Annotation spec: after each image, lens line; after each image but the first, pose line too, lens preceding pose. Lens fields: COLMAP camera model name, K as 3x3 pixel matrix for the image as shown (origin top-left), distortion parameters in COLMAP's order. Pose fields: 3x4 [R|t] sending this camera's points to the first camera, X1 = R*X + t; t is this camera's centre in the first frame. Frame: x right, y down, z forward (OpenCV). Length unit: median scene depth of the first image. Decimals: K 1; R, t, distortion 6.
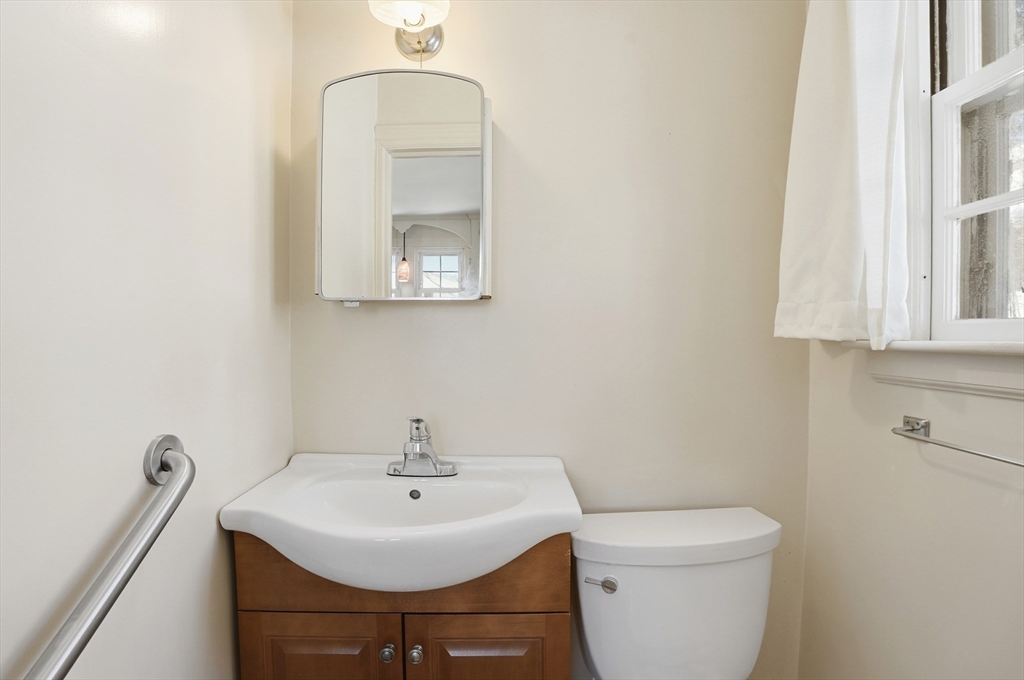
lens RADIAL K [[481.2, 0, 504.5], [0, 481.2, 347.0], [0, 0, 1]] dist [-0.069038, 0.018824]
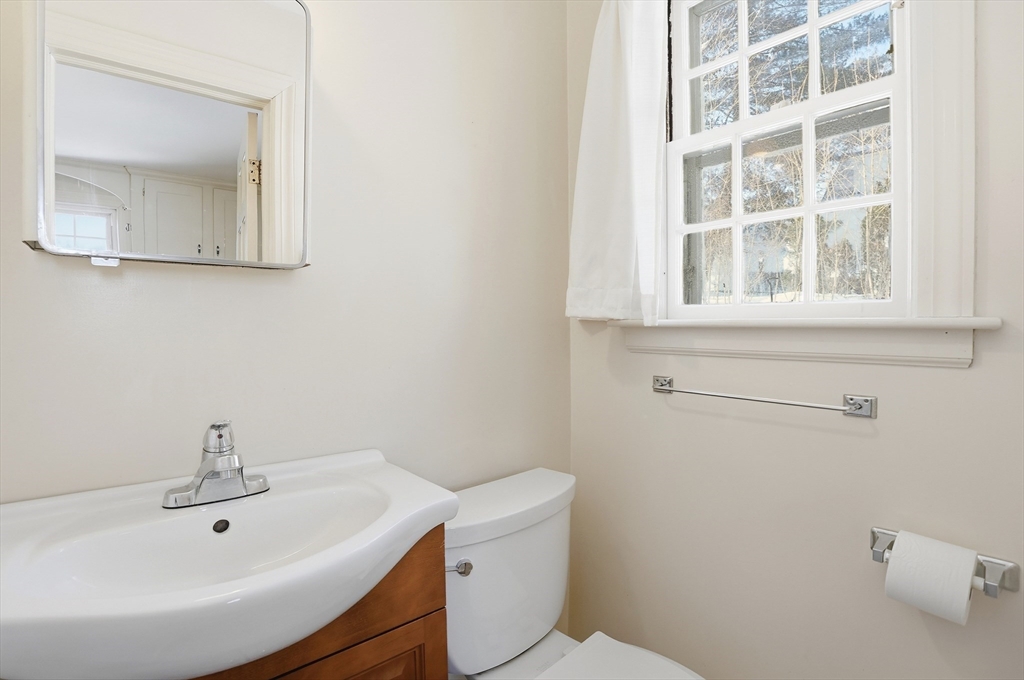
lens RADIAL K [[481.2, 0, 506.6], [0, 481.2, 332.6], [0, 0, 1]] dist [-0.069038, 0.018824]
pose [[0.780411, -0.010711, 0.625175, -0.335289], [0.014954, 0.999887, -0.001536, 0.019552], [-0.625088, 0.010548, 0.780483, 0.180143]]
